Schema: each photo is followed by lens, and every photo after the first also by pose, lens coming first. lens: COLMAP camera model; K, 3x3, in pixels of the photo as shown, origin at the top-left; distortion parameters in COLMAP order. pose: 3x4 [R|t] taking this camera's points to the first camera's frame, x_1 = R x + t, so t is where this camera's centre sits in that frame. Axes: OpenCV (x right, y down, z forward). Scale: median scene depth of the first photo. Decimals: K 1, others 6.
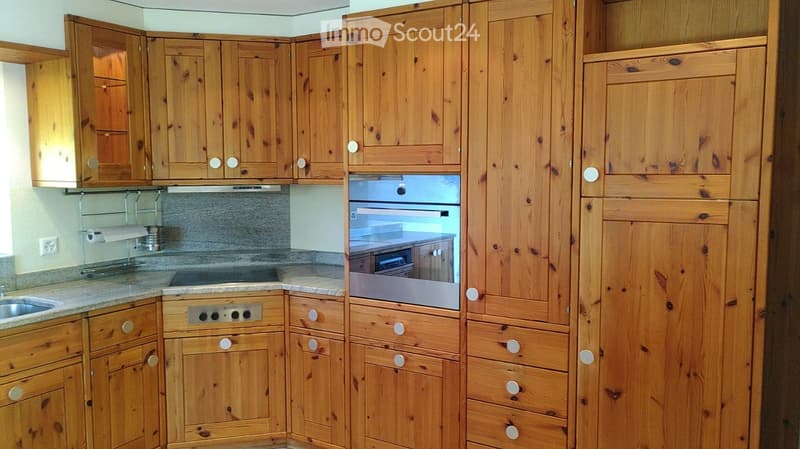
lens RADIAL K [[625.2, 0, 397.3], [0, 625.2, 222.9], [0, 0, 1]] dist [0.012164, 0.004053]
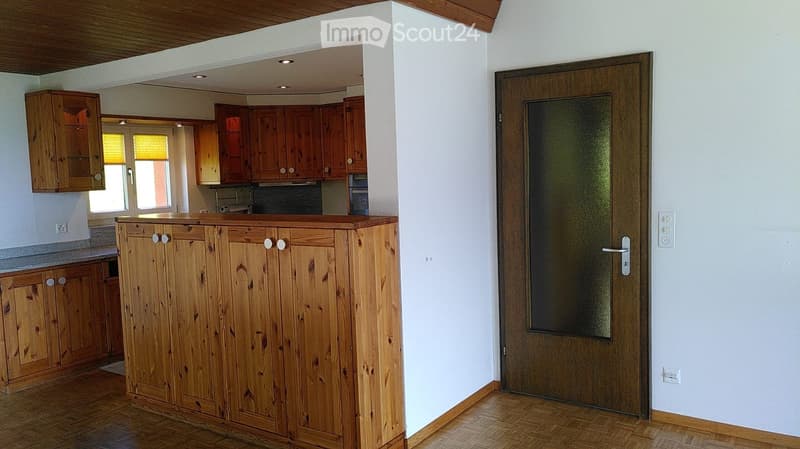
lens RADIAL K [[625.2, 0, 397.0], [0, 625.2, 220.6], [0, 0, 1]] dist [0.012164, 0.004053]
pose [[0.998001, -0.023823, -0.058537, 0.185161], [0.023346, 0.999688, -0.008825, 0.090258], [0.058729, 0.007440, 0.998246, -0.976503]]
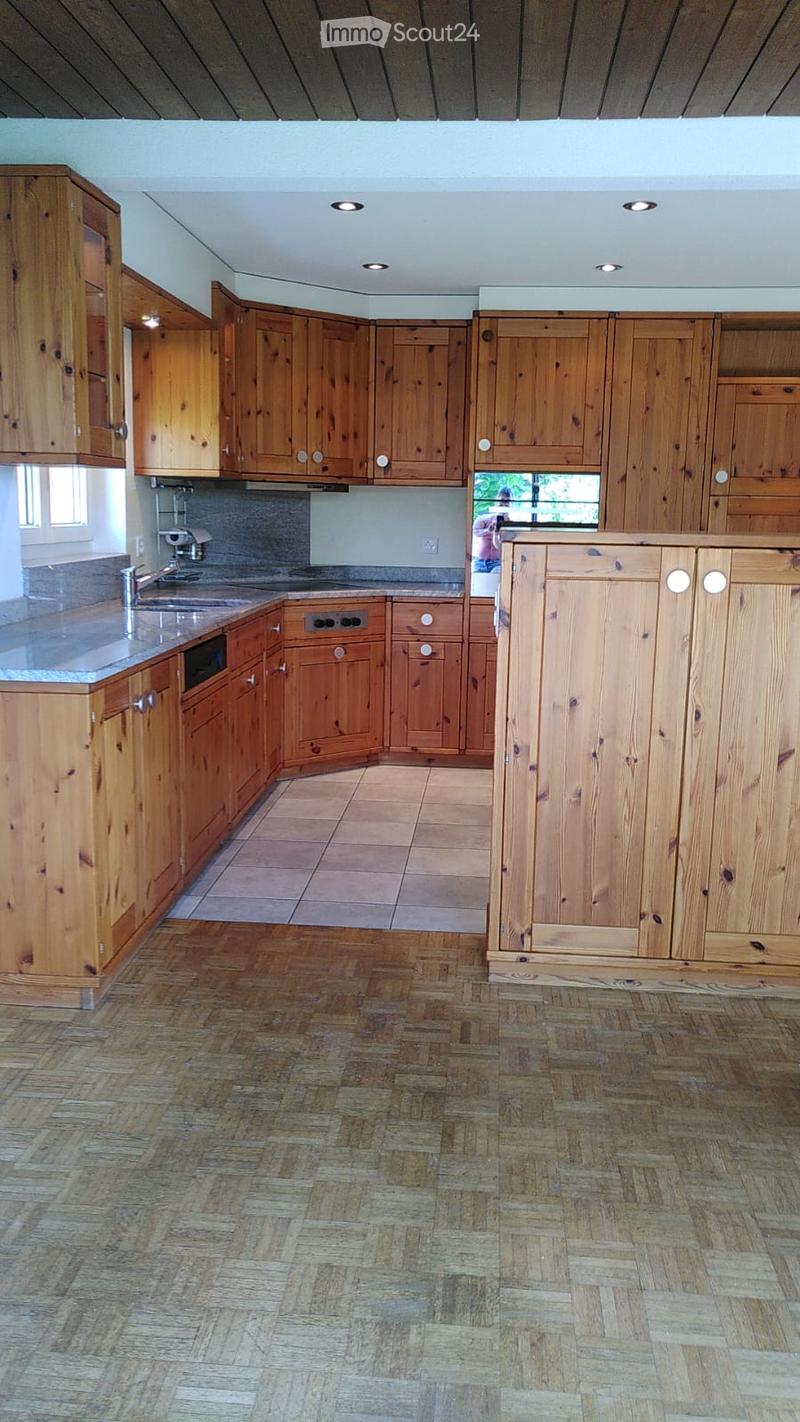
lens RADIAL K [[1111.4, 0, 405.0], [0, 1111.4, 712.3], [0, 0, 1]] dist [0.012164, 0.004053]
pose [[0.899970, -0.056575, 0.432265, -0.902710], [0.013930, 0.994769, 0.101194, 0.113487], [-0.435729, -0.085050, 0.896051, -0.542508]]
